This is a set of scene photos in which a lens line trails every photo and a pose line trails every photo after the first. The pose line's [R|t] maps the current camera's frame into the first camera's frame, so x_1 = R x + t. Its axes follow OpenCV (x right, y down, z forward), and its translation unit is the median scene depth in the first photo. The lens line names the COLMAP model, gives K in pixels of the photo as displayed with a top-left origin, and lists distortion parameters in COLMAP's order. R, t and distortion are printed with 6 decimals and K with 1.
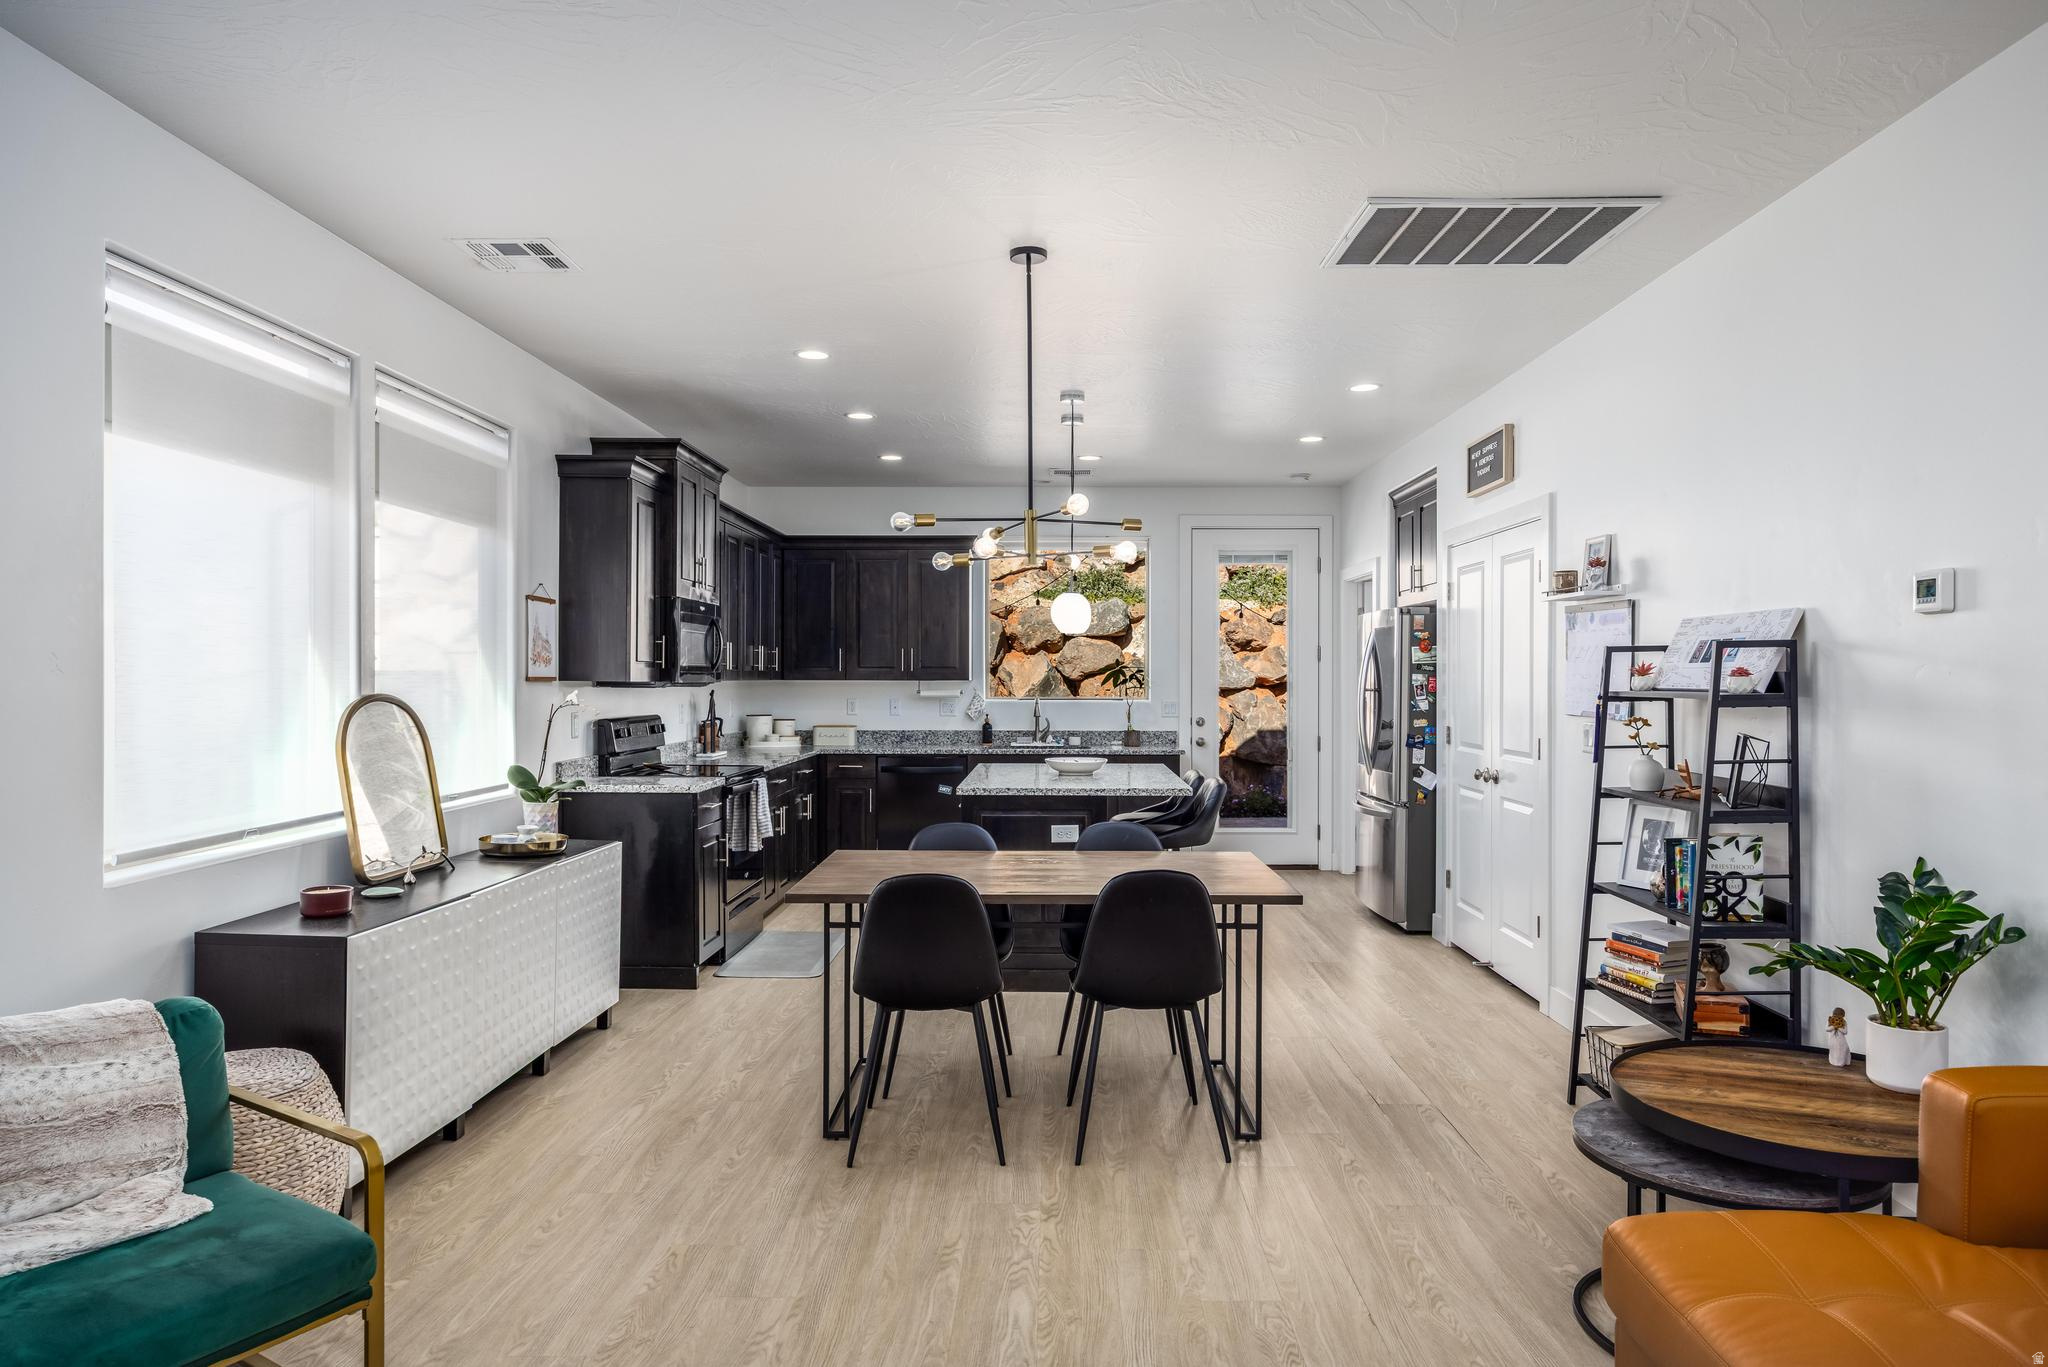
lens RADIAL K [[1229.6, 0, 1034.8], [0, 1229.6, 682.9], [0, 0, 1]] dist [-0.001133, -0.000152]
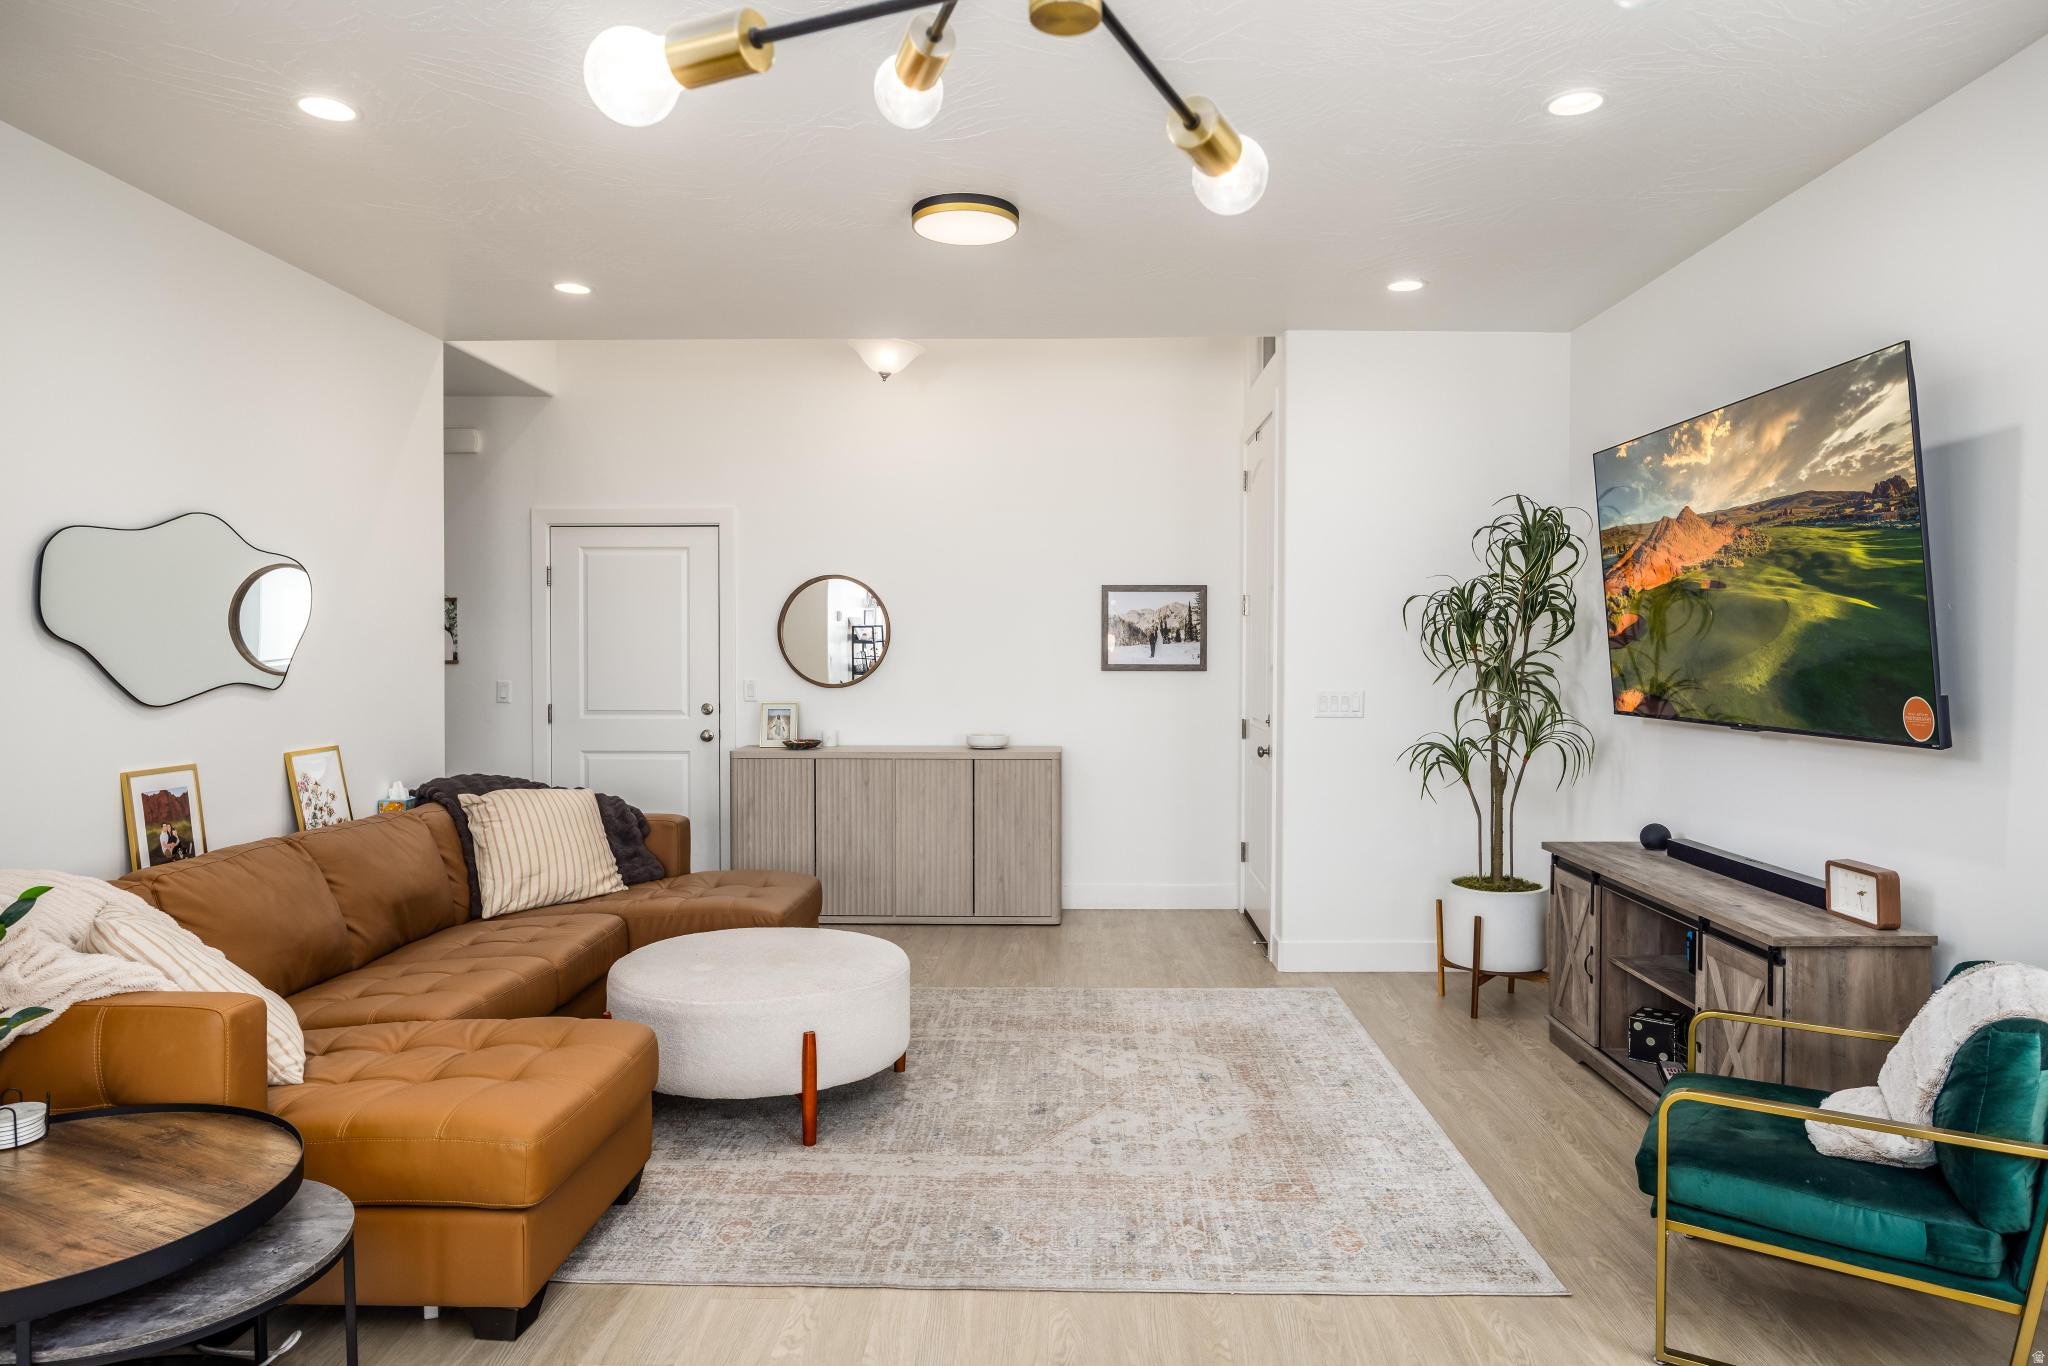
lens RADIAL K [[1269.0, 0, 1071.7], [0, 1269.0, 672.4], [0, 0, 1]] dist [-0.003813, 0.001200]
pose [[-0.999896, -0.004619, -0.013665, -0.001290], [-0.004912, 0.999758, 0.021463, -0.005097], [0.013563, 0.021528, -0.999676, 1.340101]]
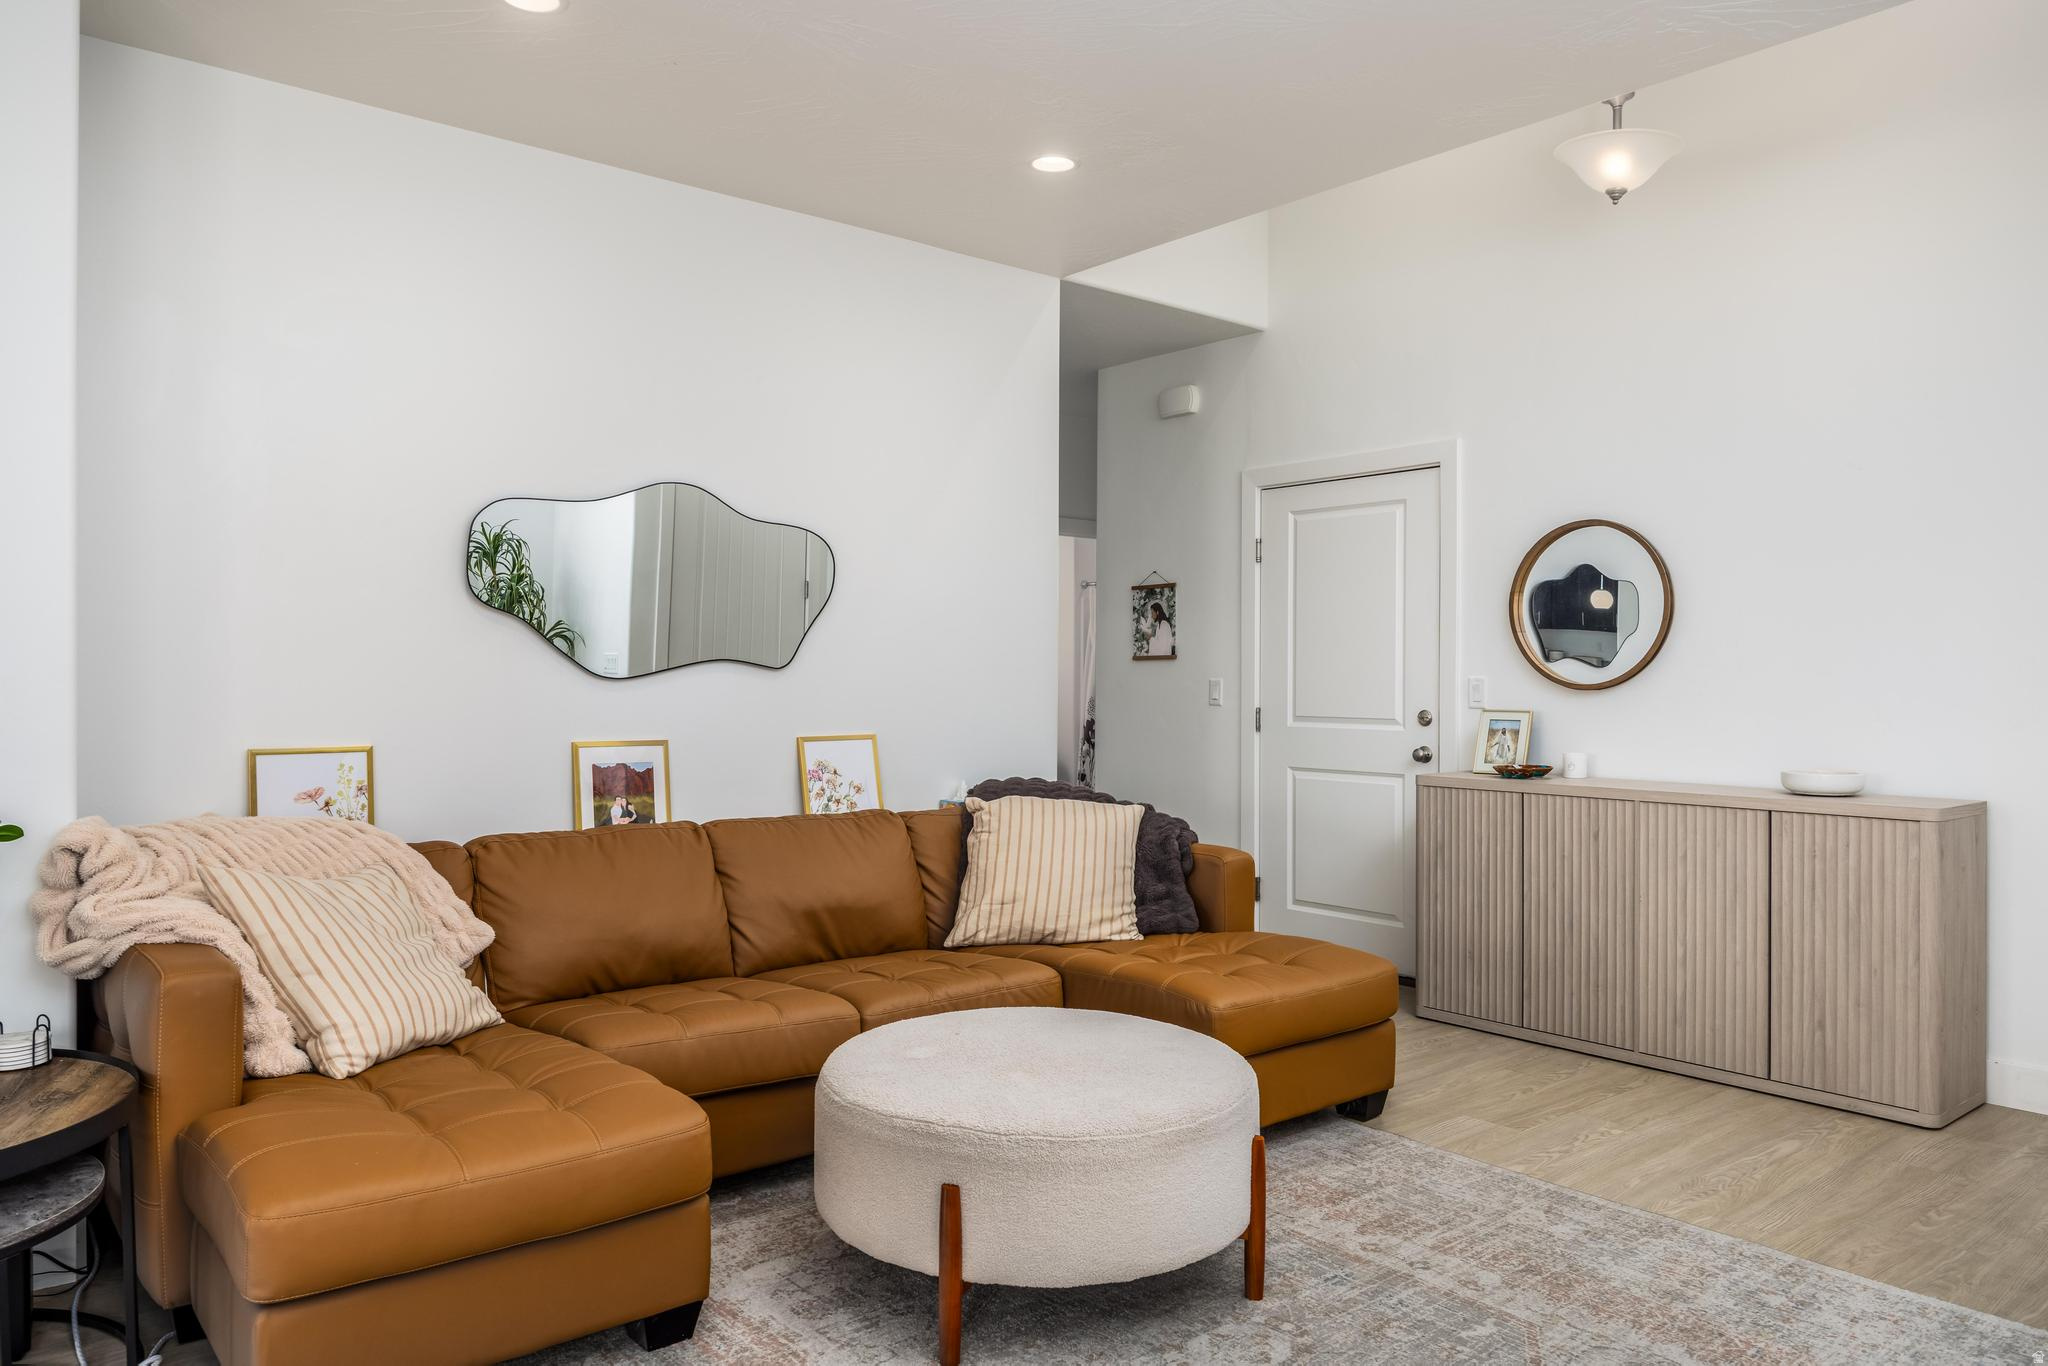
lens RADIAL K [[1416.0, 0, 1024.0], [0, 1416.0, 683.0], [0, 0, 1]] dist [-0.007381, 0.002512]
pose [[-0.654132, -0.007978, 0.756338, -0.371831], [-0.002509, 0.999962, 0.008377, 0.043892], [-0.756376, 0.003582, -0.654128, 0.771591]]
